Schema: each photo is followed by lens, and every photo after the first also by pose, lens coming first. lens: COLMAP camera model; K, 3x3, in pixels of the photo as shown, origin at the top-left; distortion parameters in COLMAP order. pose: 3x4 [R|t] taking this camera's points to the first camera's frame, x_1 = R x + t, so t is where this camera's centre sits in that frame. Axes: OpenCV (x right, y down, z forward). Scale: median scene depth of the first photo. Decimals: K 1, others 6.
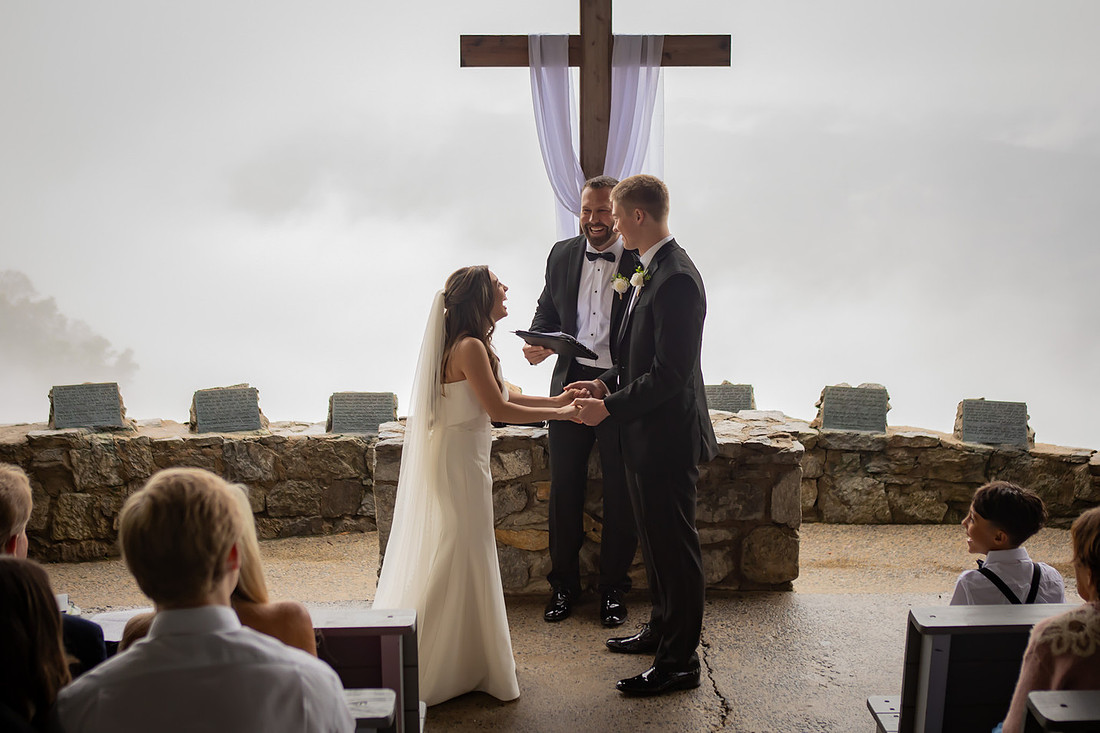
lens RADIAL K [[1643.9, 0, 590.4], [0, 1643.9, 282.6], [0, 0, 1]] dist [-0.023978, 0.000000]
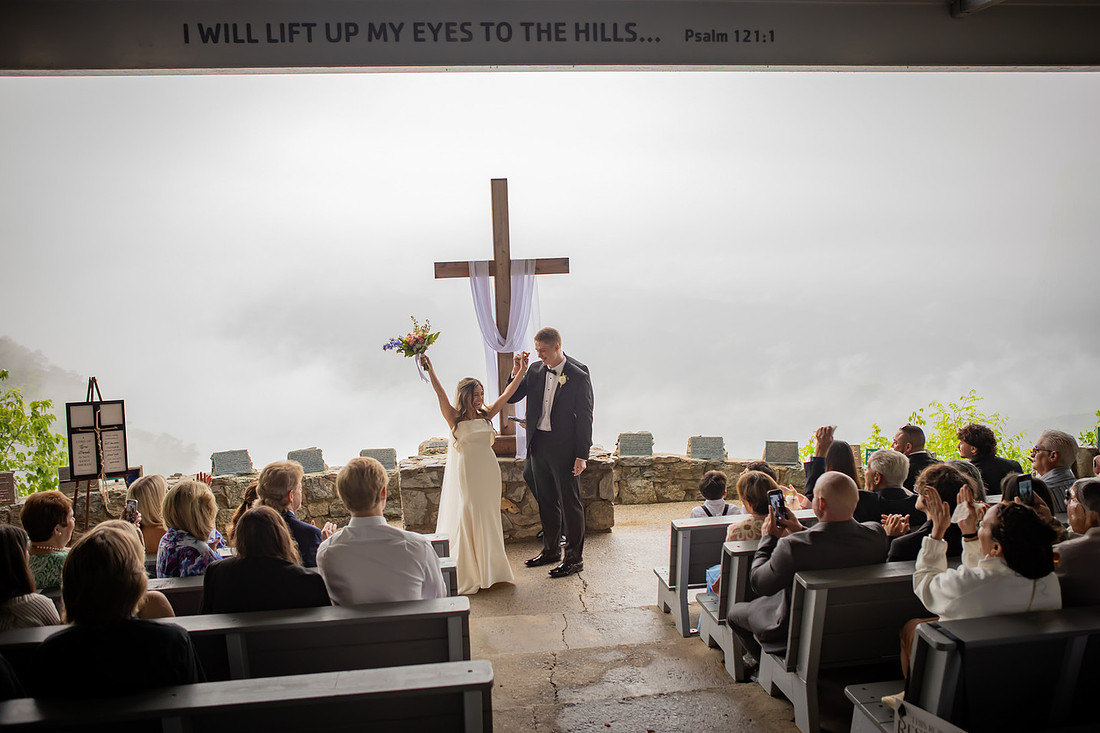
lens RADIAL K [[981.7, 0, 553.3], [0, 981.7, 363.5], [0, 0, 1]] dist [-0.074350, 0.086690]
pose [[0.995175, -0.042714, 0.088330, -0.044058], [0.045084, 0.998670, -0.025008, 0.008017], [-0.087144, 0.028870, 0.995777, -0.188193]]
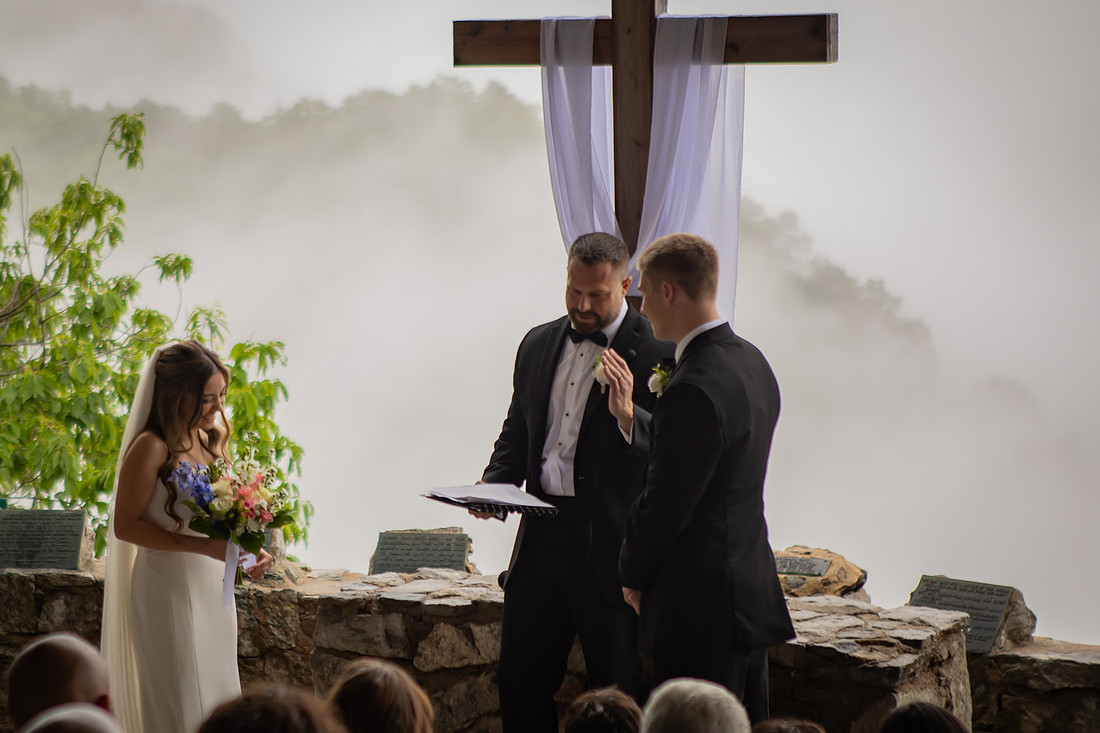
lens RADIAL K [[3230.3, 0, 356.6], [0, 3230.3, 351.3], [0, 0, 1]] dist [0.229605, 0.000000]
pose [[0.845058, 0.045975, -0.532695, 0.599589], [-0.056865, 0.998374, -0.004043, -0.002479], [0.531643, 0.033708, 0.846298, -0.174049]]
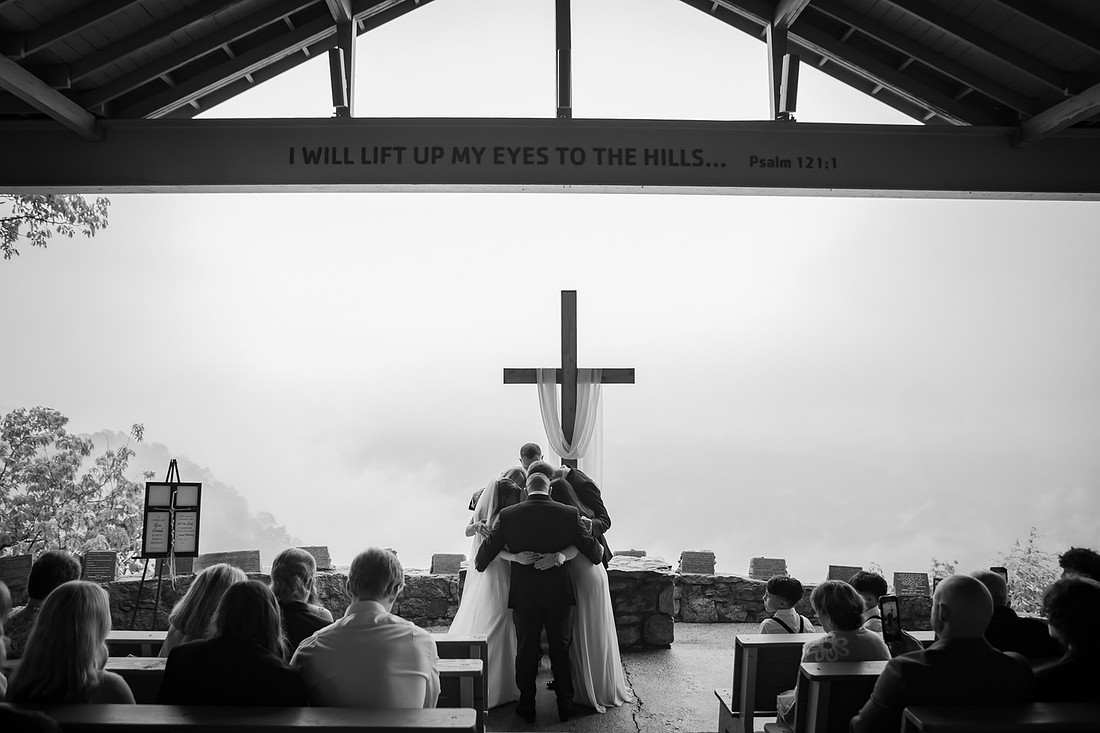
lens RADIAL K [[827.8, 0, 520.9], [0, 827.8, 354.9], [0, 0, 1]] dist [-0.101965, 0.071168]
pose [[0.999219, -0.002476, -0.039424, -0.015529], [-0.005445, 0.979876, -0.199534, 0.039422], [0.039125, 0.199593, 0.979097, -0.024082]]
